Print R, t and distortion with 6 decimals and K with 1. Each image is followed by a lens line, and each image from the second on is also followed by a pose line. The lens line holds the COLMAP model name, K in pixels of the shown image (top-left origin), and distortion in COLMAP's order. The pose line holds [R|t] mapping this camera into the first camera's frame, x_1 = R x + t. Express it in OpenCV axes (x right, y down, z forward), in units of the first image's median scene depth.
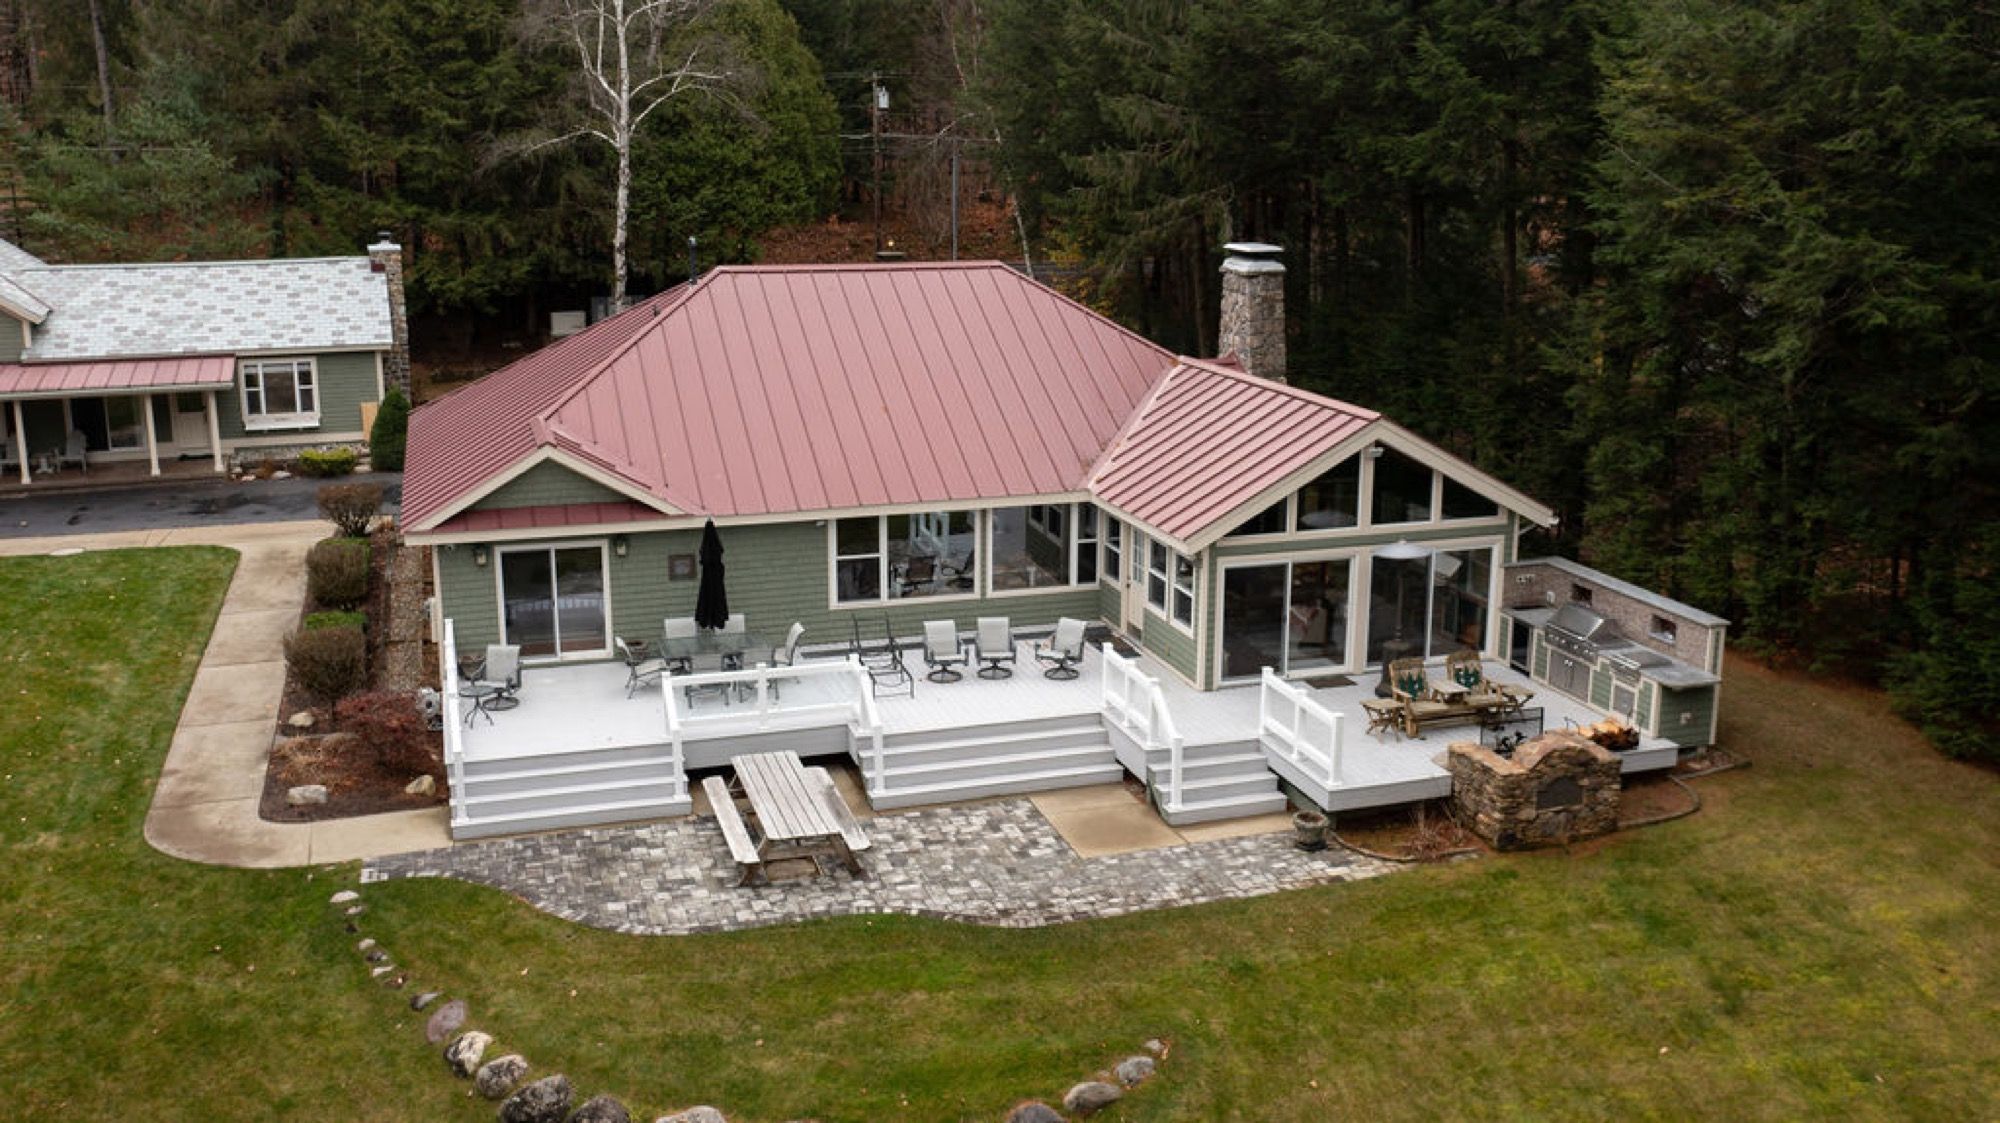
lens RADIAL K [[1756.5, 0, 958.3], [0, 1756.5, 548.5], [0, 0, 1]] dist [-0.039298, 0.017797]
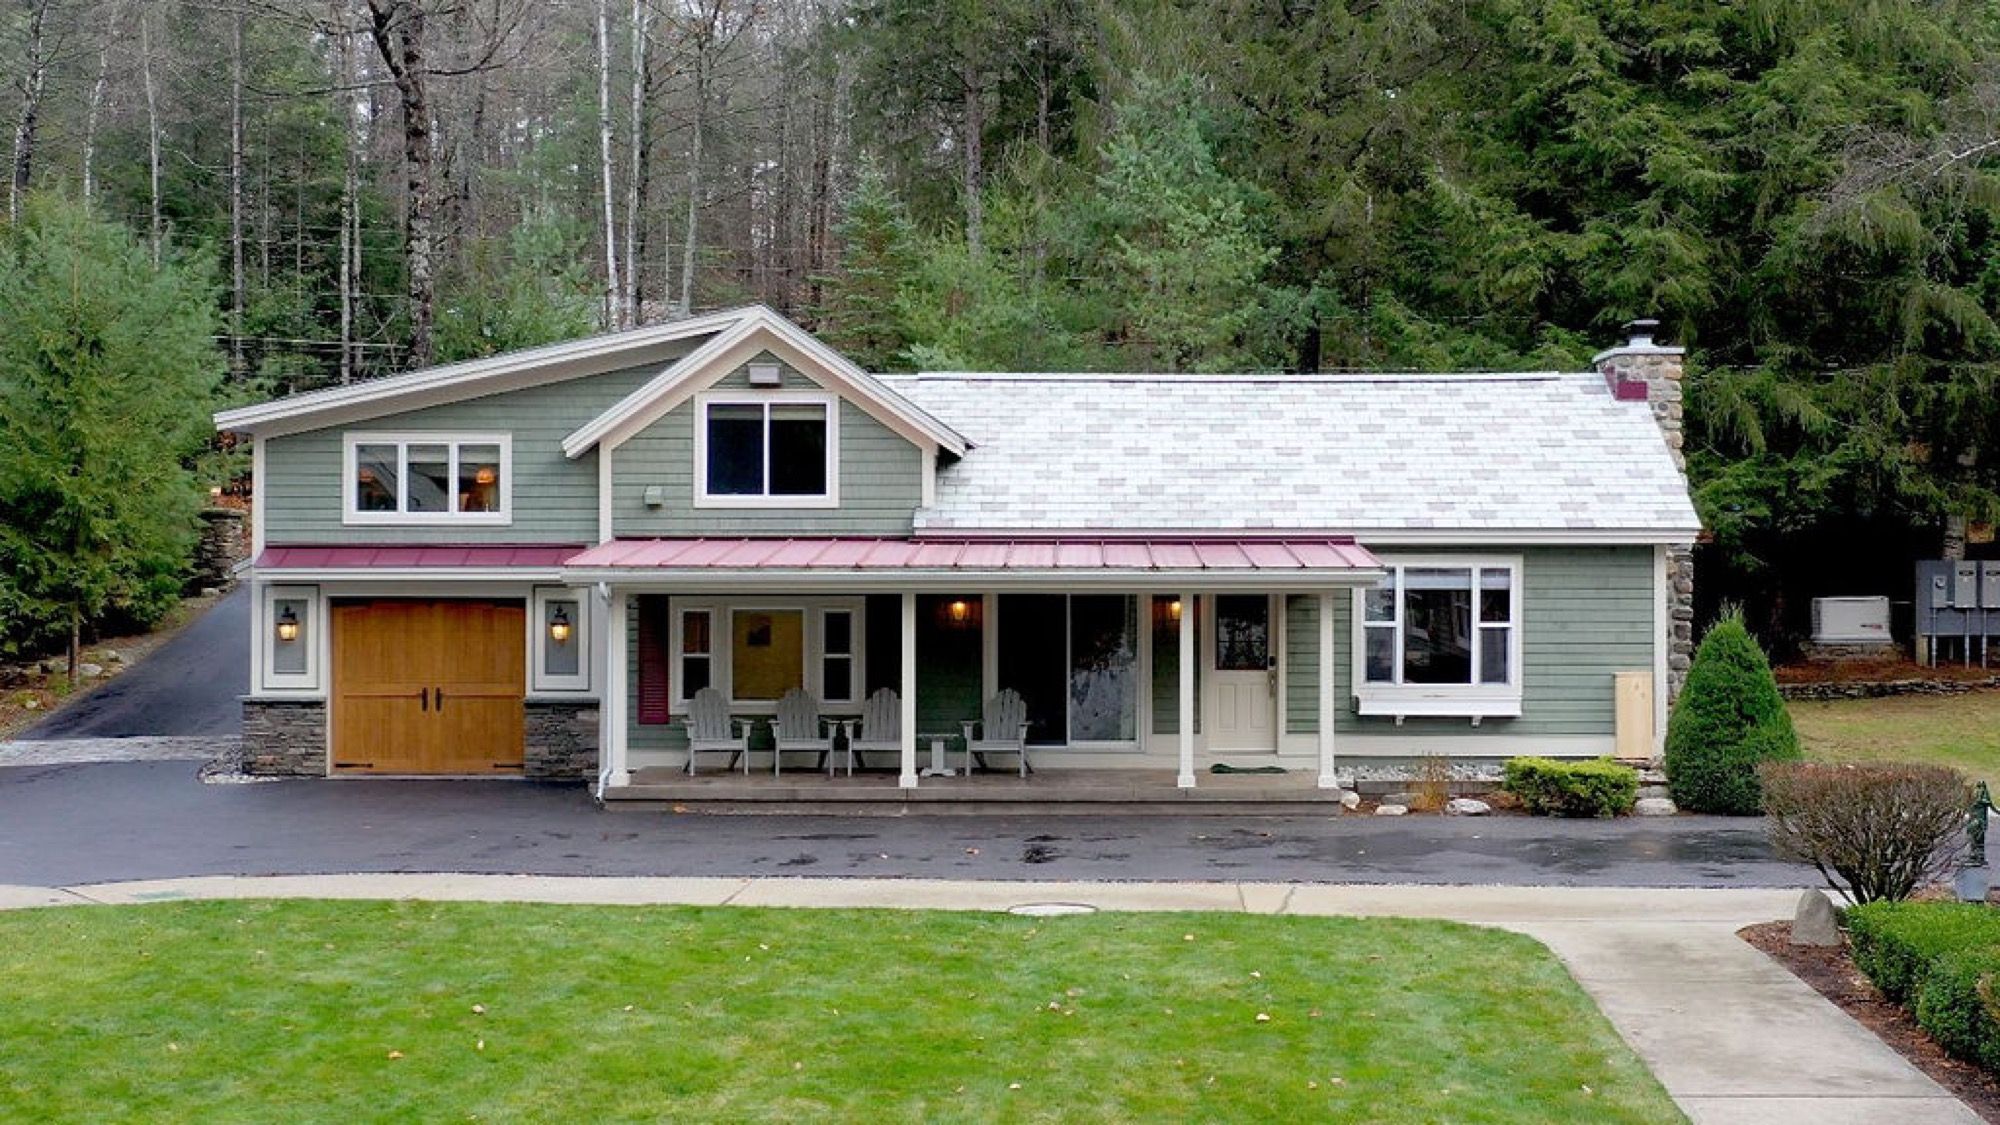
lens RADIAL K [[2323.8, 0, 1004.0], [0, 2323.8, 565.3], [0, 0, 1]] dist [-0.003926, 0.000000]
pose [[0.930266, 0.000416, -0.366885, -0.275730], [-0.089737, 0.969884, -0.226436, 0.035106], [0.355742, 0.243569, 0.902287, 0.432508]]
